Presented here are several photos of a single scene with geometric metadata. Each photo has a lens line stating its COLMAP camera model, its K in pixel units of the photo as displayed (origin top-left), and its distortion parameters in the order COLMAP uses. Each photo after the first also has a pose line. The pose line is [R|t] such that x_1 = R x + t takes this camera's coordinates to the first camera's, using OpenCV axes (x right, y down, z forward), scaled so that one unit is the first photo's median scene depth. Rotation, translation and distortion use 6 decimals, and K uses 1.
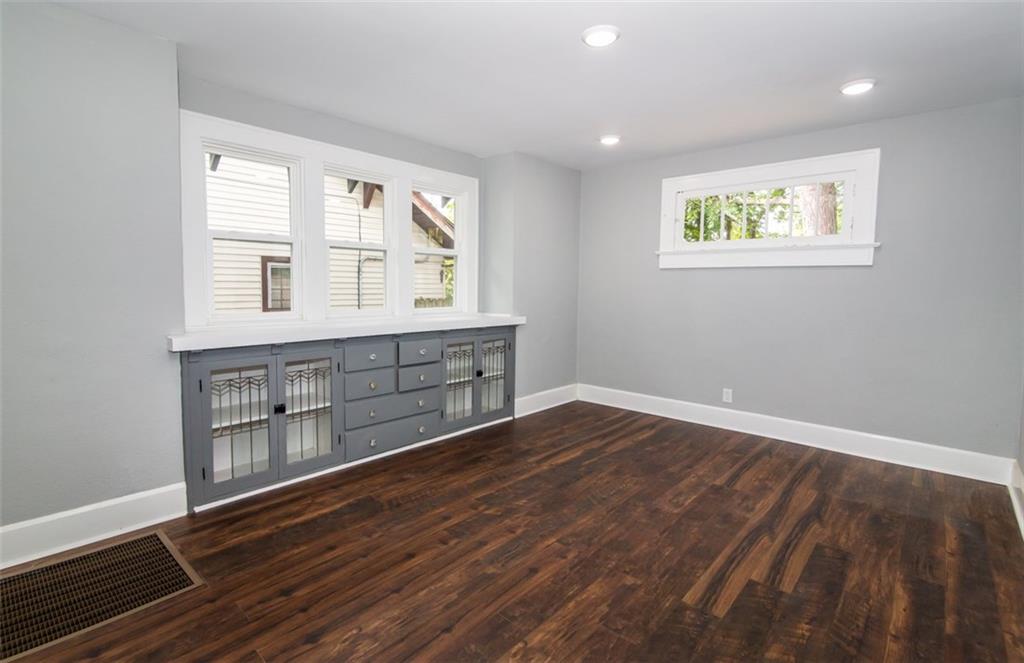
lens RADIAL K [[495.5, 0, 511.0], [0, 495.5, 329.0], [0, 0, 1]] dist [-0.001769, -0.000020]
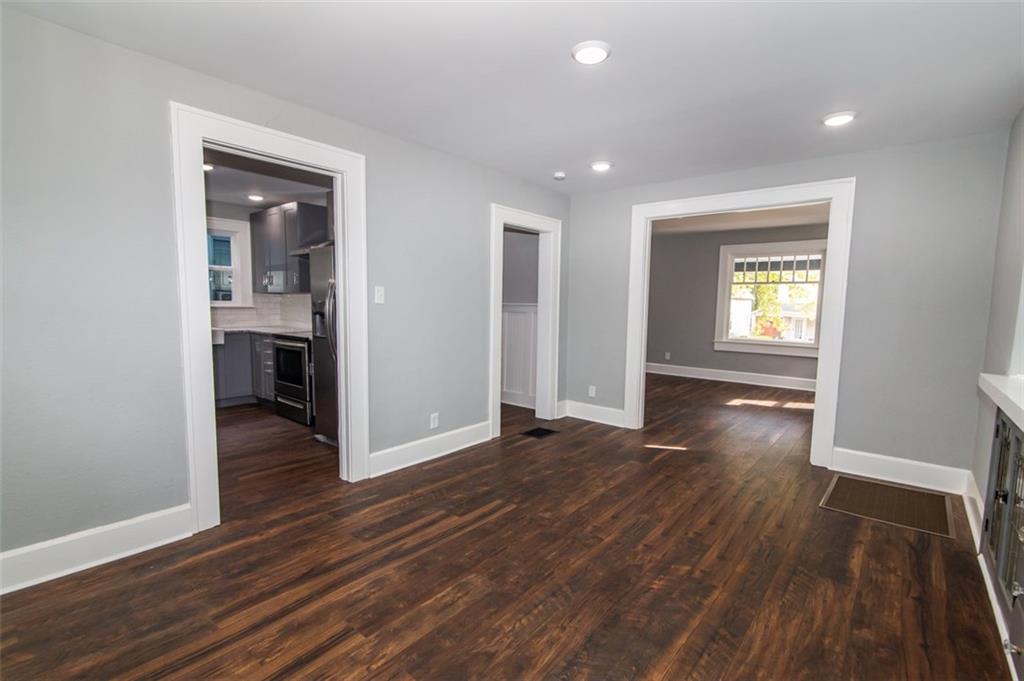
lens RADIAL K [[457.0, 0, 512.5], [0, 457.0, 342.6], [0, 0, 1]] dist [-0.001175, -0.000177]
pose [[-0.999532, -0.028462, -0.011244, 0.310229], [-0.030010, 0.983578, 0.177970, -0.182903], [0.005994, 0.178224, -0.983972, 1.864470]]
